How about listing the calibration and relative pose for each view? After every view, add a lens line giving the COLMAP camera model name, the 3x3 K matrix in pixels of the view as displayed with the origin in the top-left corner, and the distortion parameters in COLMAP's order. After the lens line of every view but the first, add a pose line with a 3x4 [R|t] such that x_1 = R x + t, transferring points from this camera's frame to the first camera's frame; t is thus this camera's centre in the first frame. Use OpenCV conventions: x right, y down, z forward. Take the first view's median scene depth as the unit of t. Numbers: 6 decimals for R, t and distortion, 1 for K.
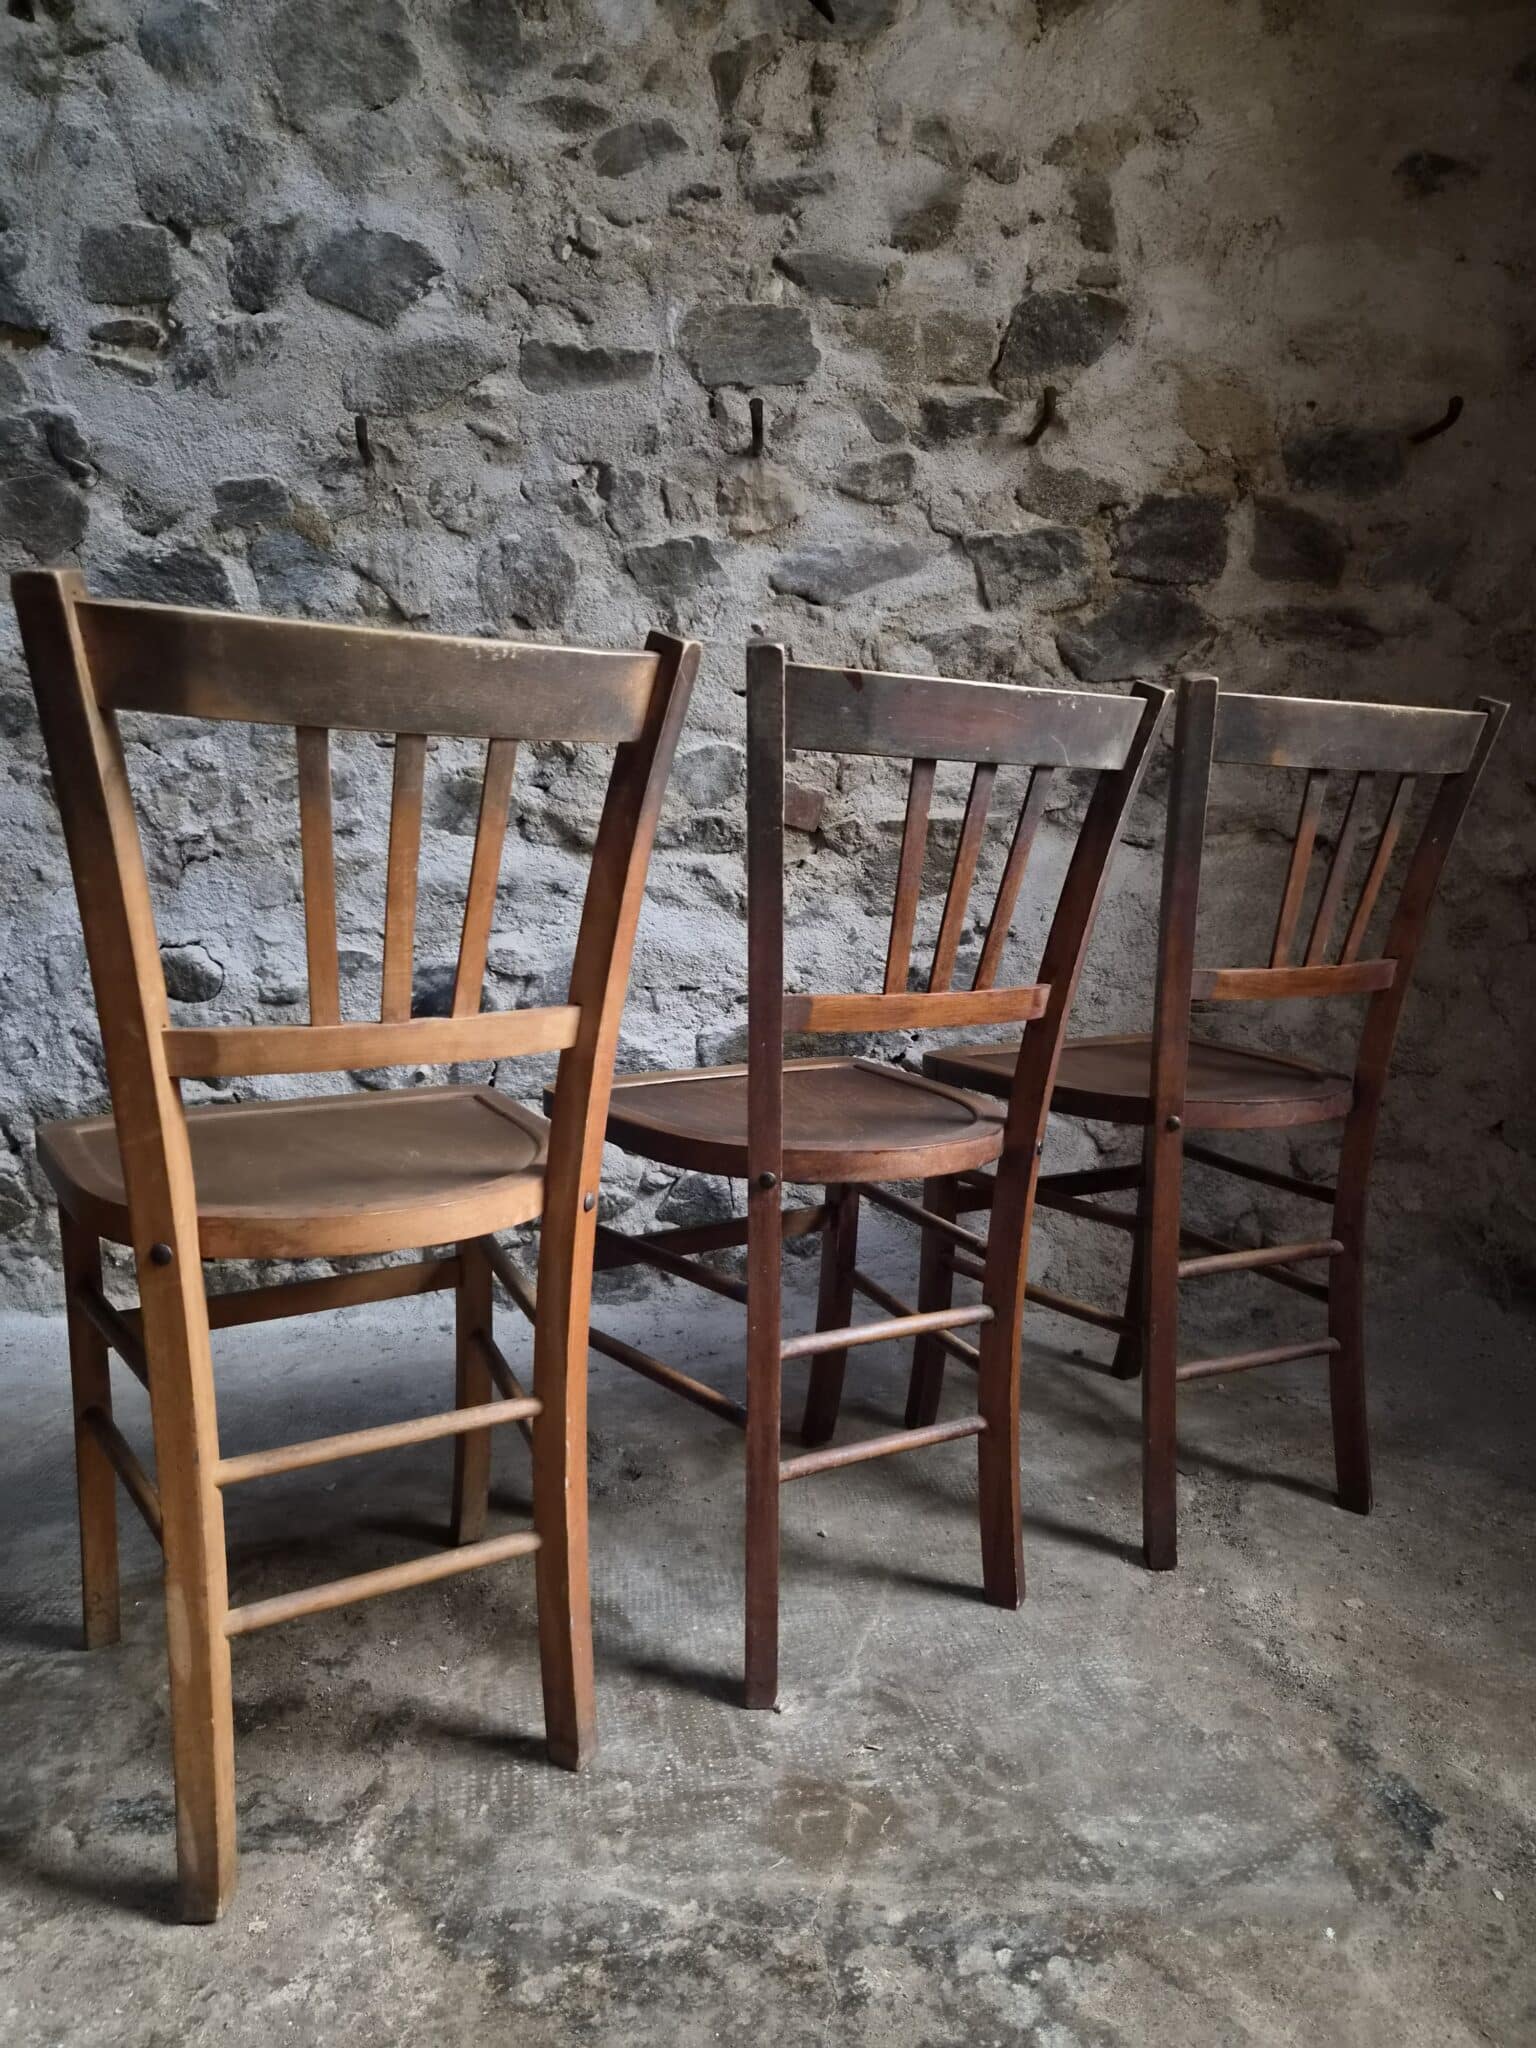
lens RADIAL K [[1369.5, 0, 756.9], [0, 1369.5, 1042.4], [0, 0, 1]] dist [0.064857, -0.048324]
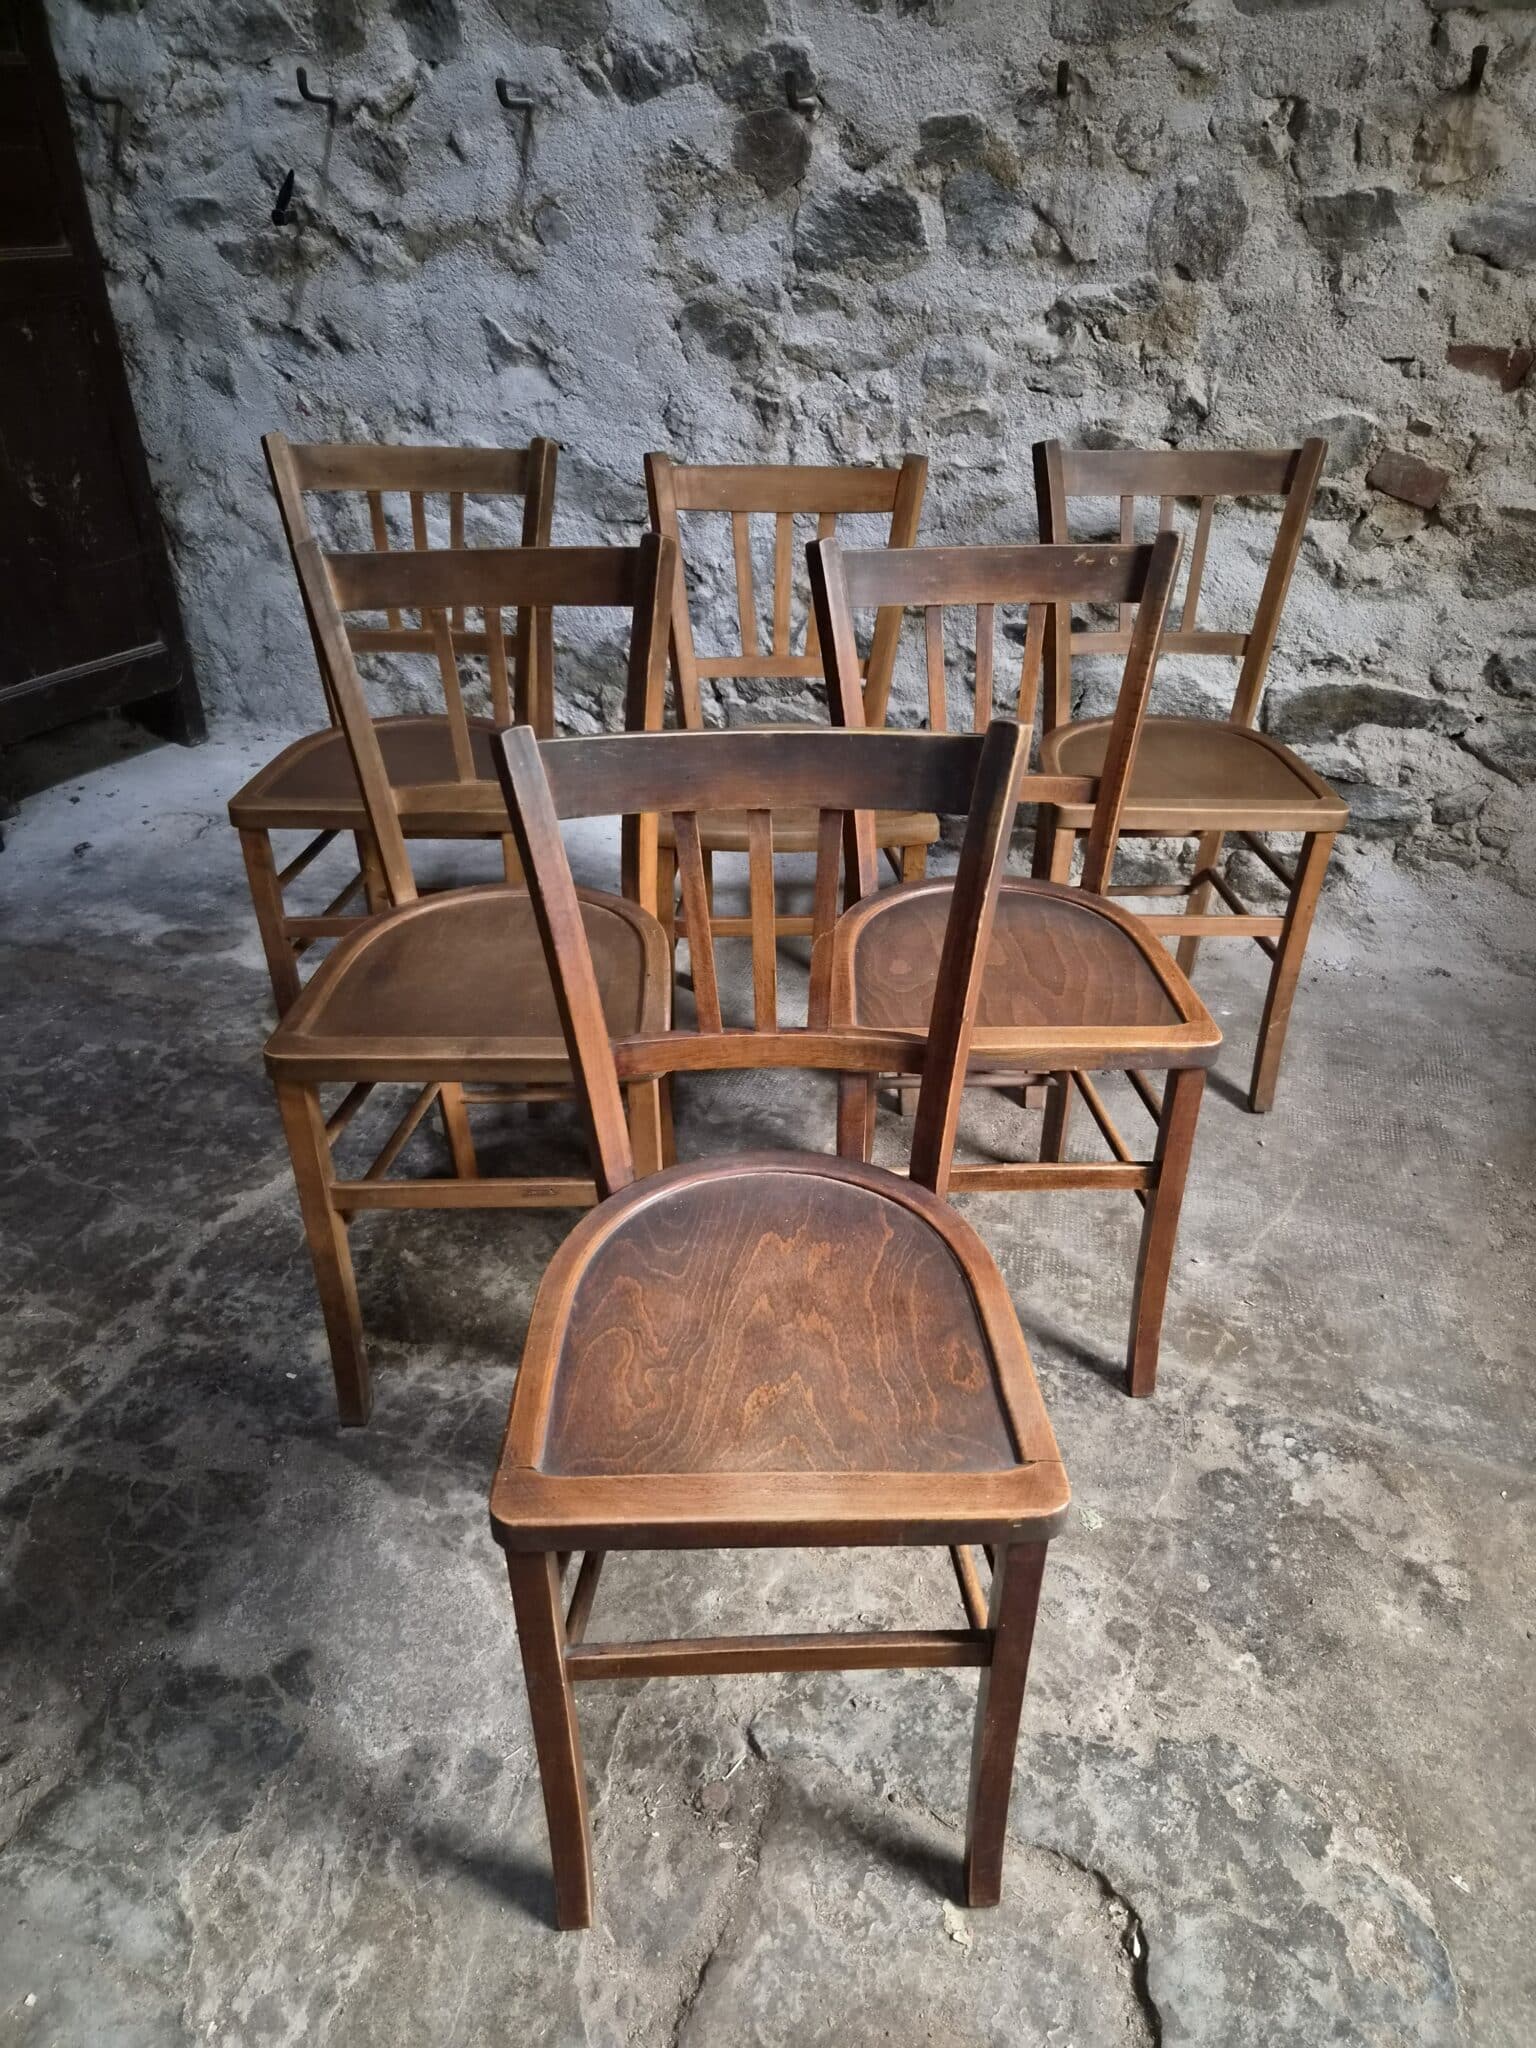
lens RADIAL K [[1370.1, 0, 774.6], [0, 1370.1, 1030.0], [0, 0, 1]] dist [0.069322, -0.051846]
pose [[0.920891, 0.223961, -0.319064, 0.010490], [-0.065920, 0.896169, 0.438789, -0.240236], [0.384206, -0.383044, 0.840037, -0.231166]]
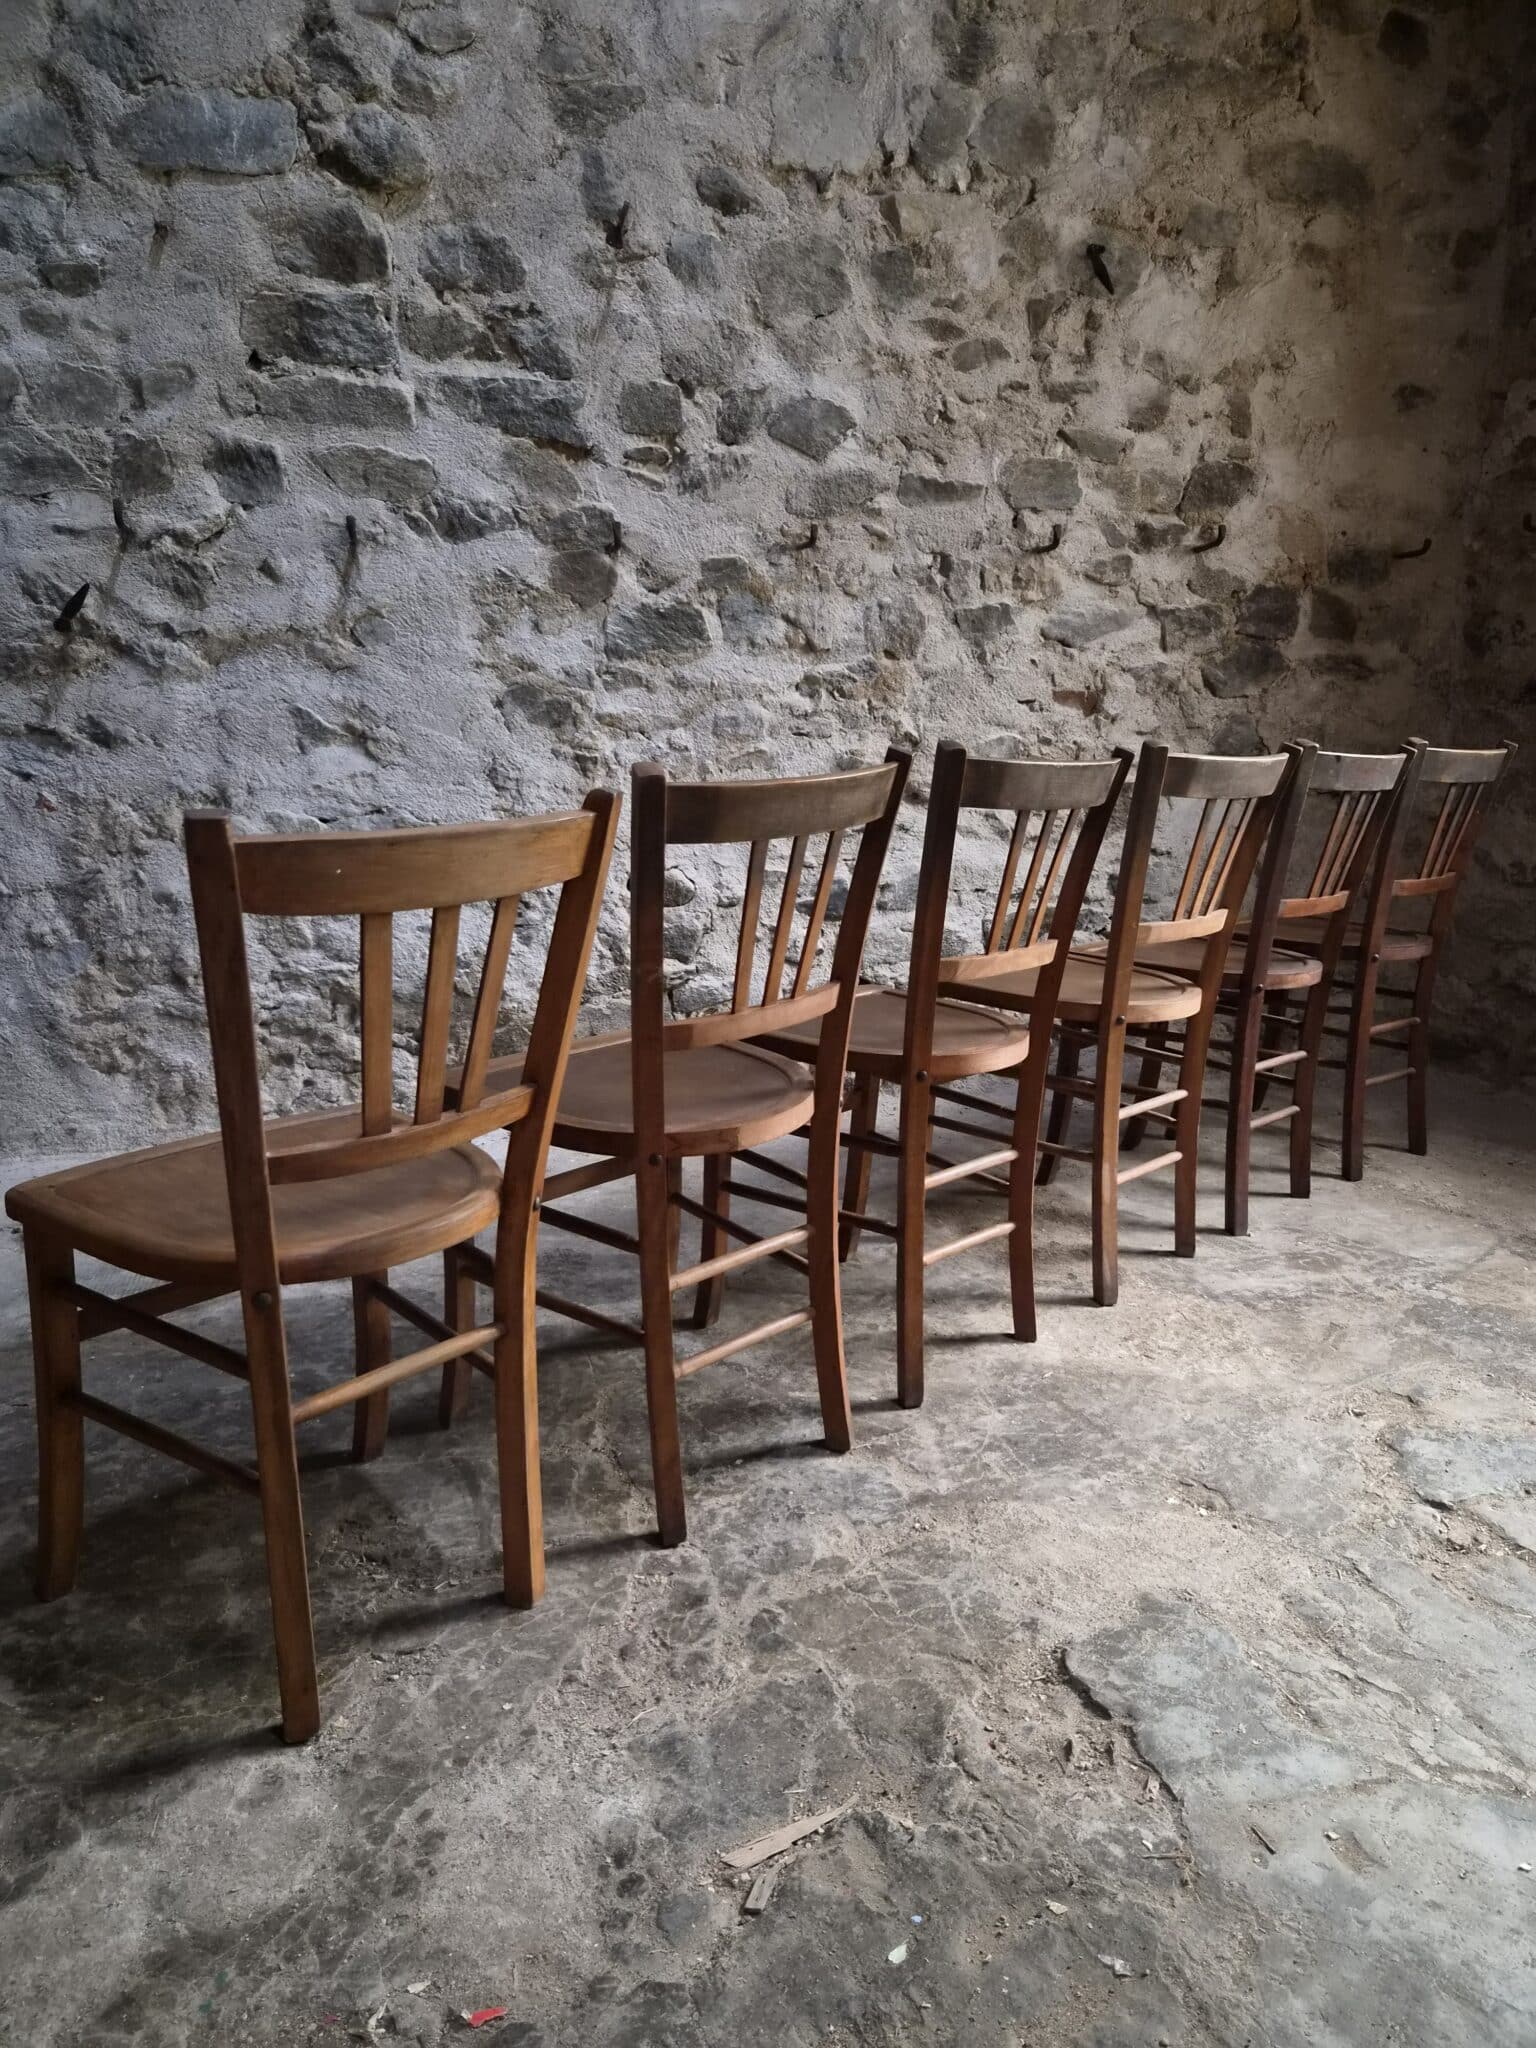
lens RADIAL K [[1368.7, 0, 759.8], [0, 1368.7, 1037.0], [0, 0, 1]] dist [0.069030, -0.055266]
pose [[0.970966, -0.044432, 0.235056, -0.712140], [0.023835, 0.995679, 0.089754, -0.020182], [-0.238028, -0.081545, 0.967829, -0.507993]]
